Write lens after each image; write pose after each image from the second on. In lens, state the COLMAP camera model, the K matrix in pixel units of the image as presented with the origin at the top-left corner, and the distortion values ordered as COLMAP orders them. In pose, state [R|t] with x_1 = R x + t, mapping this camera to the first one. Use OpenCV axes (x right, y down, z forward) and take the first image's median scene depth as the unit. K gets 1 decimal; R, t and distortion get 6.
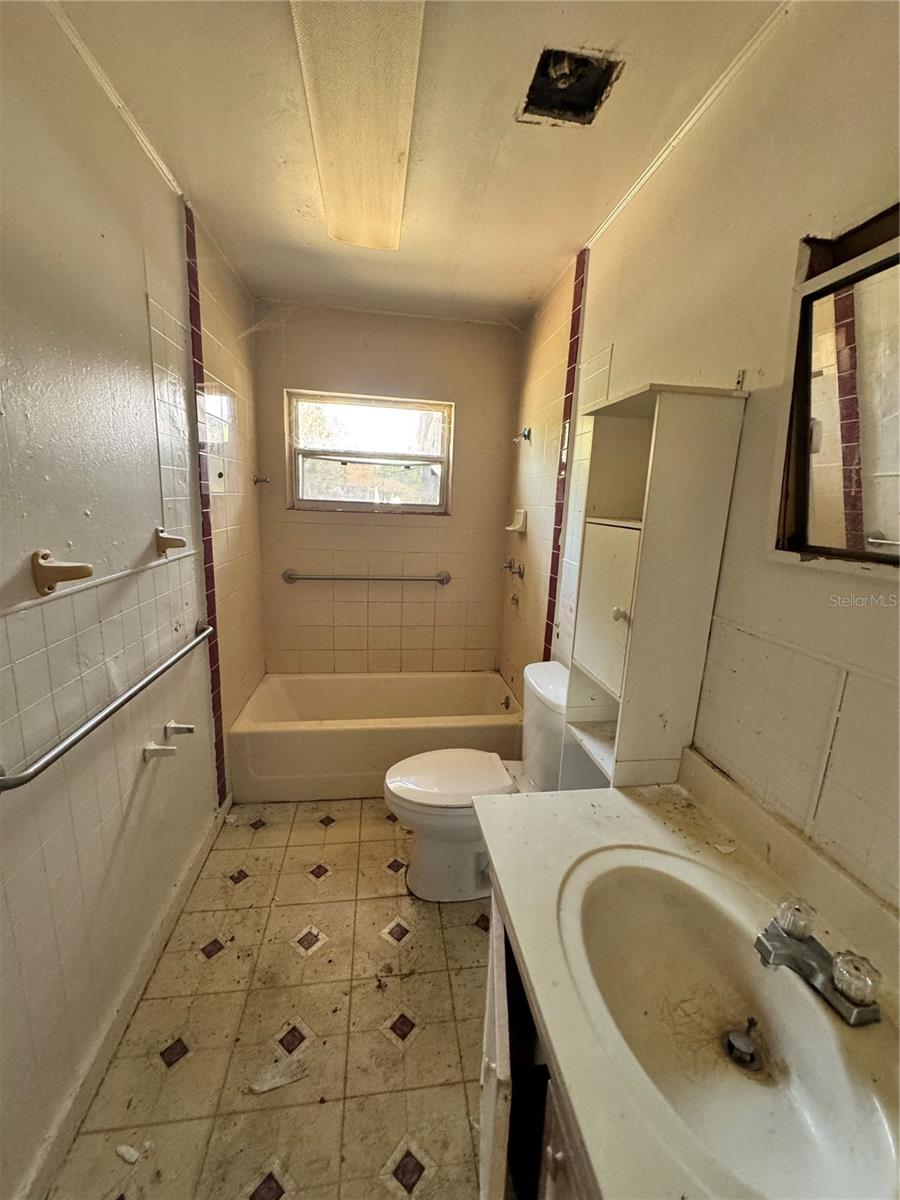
lens RADIAL K [[478.7, 0, 449.7], [0, 478.7, 598.5], [0, 0, 1]] dist [-0.002773, 0.000575]
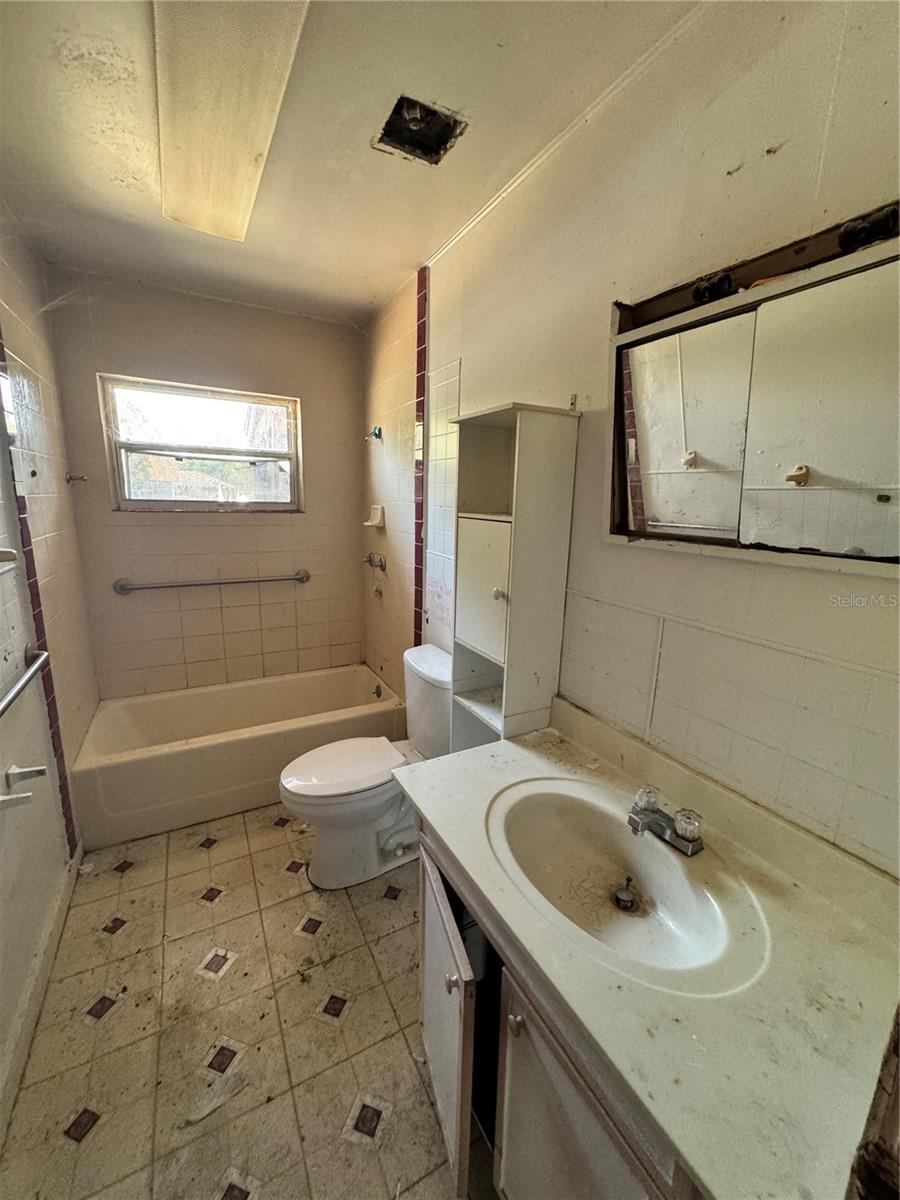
lens RADIAL K [[478.7, 0, 449.7], [0, 478.7, 598.4], [0, 0, 1]] dist [-0.002773, 0.000575]
pose [[0.938741, -0.087671, 0.333287, -0.120918], [0.083132, 0.996148, 0.027886, 0.000419], [-0.334448, 0.001529, 0.942413, -0.063241]]
